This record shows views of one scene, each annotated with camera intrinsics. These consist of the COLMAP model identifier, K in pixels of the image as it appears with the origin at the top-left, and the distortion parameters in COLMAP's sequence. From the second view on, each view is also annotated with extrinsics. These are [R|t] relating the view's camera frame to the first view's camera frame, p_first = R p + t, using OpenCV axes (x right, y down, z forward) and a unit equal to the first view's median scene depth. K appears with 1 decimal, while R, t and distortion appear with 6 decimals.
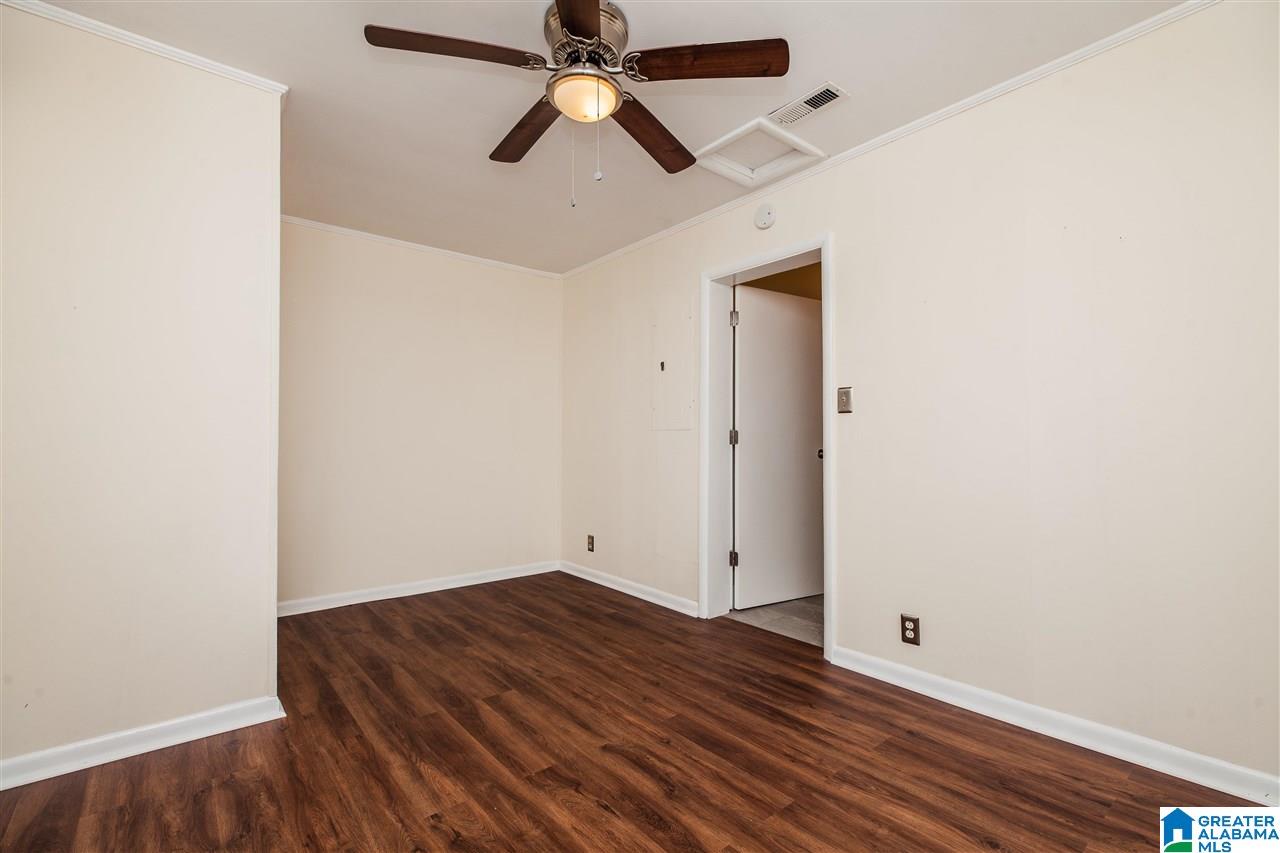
lens RADIAL K [[575.9, 0, 644.7], [0, 575.9, 435.0], [0, 0, 1]] dist [0.003934, -0.000912]
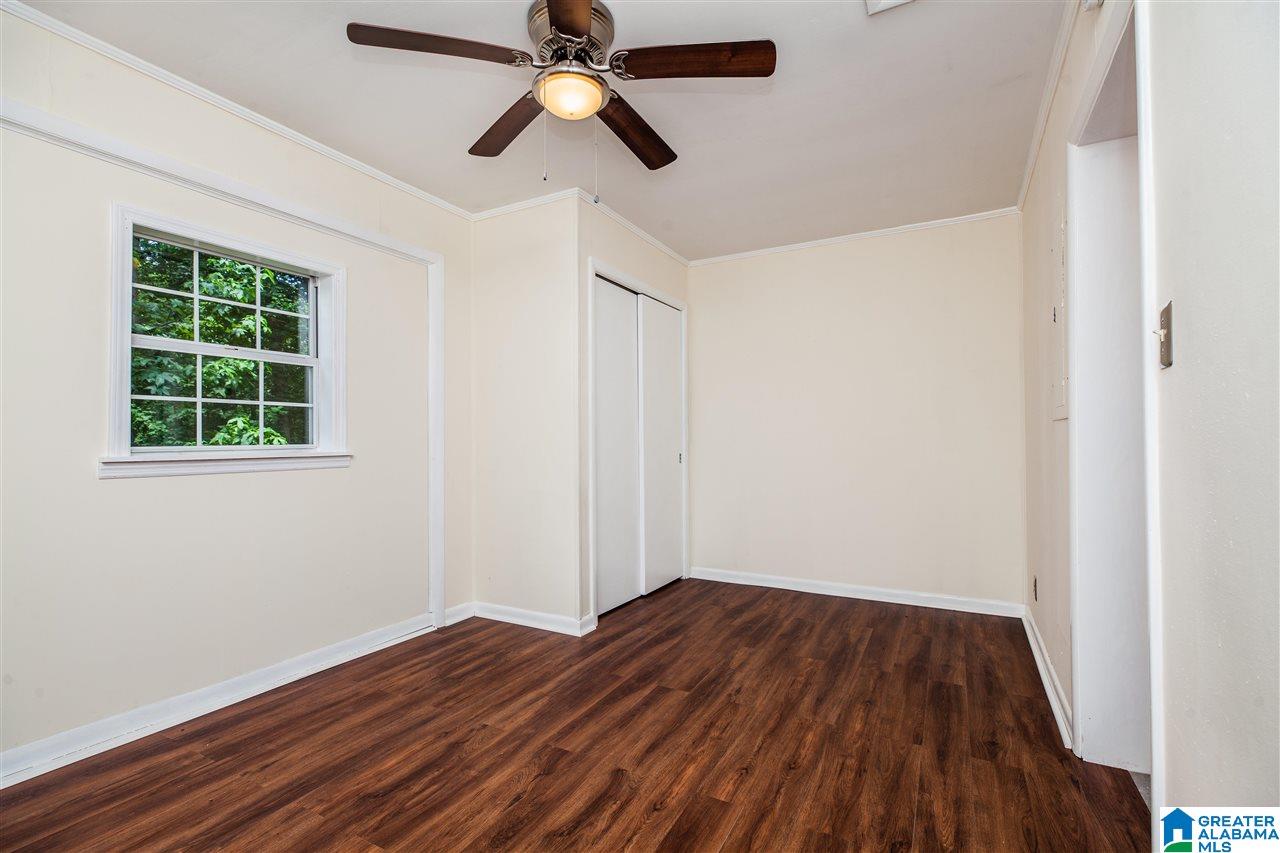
lens RADIAL K [[575.9, 0, 641.9], [0, 575.9, 428.4], [0, 0, 1]] dist [0.003934, -0.000912]
pose [[0.366874, -0.019622, -0.930064, 0.619119], [0.012375, 0.999792, -0.016212, 0.008178], [0.930188, -0.005562, 0.367040, 0.532711]]
